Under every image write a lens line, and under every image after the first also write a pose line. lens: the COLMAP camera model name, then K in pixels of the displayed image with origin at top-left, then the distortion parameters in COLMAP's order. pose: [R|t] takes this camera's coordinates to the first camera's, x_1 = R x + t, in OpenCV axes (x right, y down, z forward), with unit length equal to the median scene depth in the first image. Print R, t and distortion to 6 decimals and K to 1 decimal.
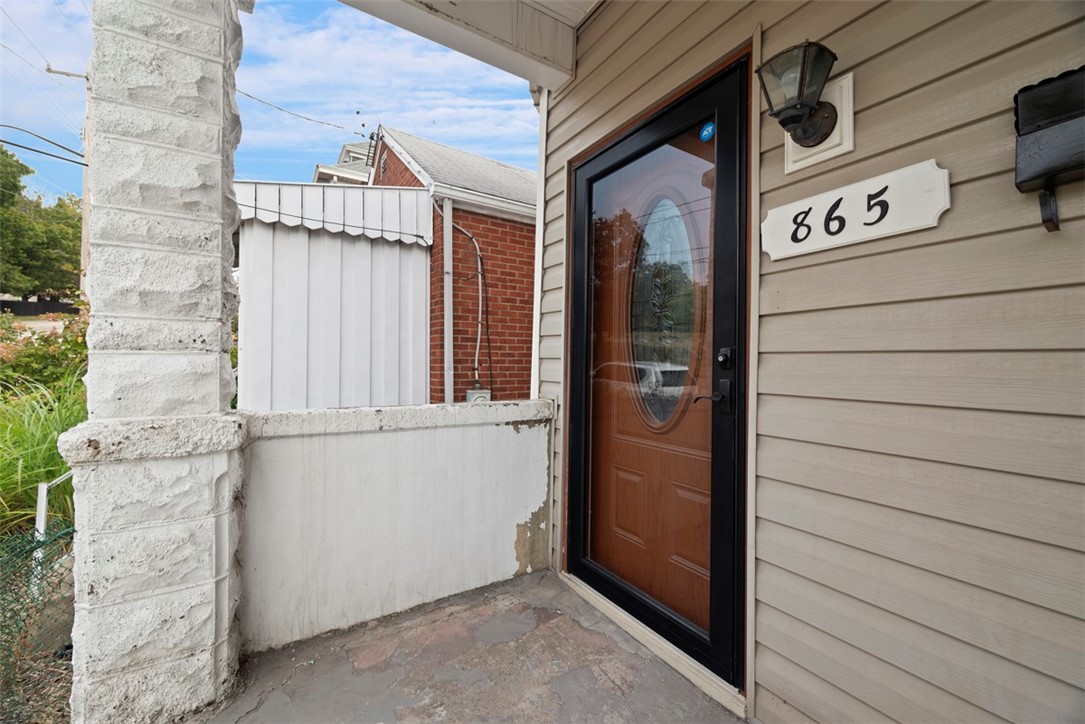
lens RADIAL K [[427.7, 0, 543.8], [0, 427.7, 367.1], [0, 0, 1]] dist [-0.000166, 0.000056]
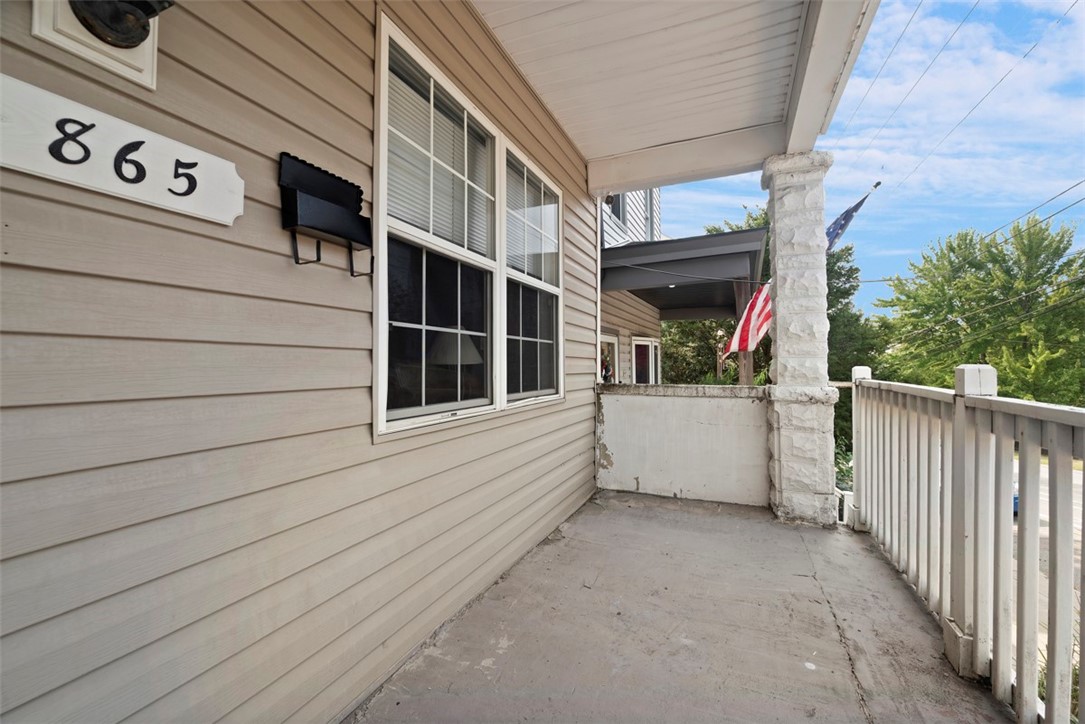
lens RADIAL K [[427.7, 0, 544.6], [0, 427.7, 360.1], [0, 0, 1]] dist [-0.000166, 0.000056]
pose [[-0.545187, -0.005822, 0.838294, -0.365985], [-0.000368, 0.999977, 0.006706, -0.002124], [-0.838315, 0.003348, -0.545177, 0.825834]]
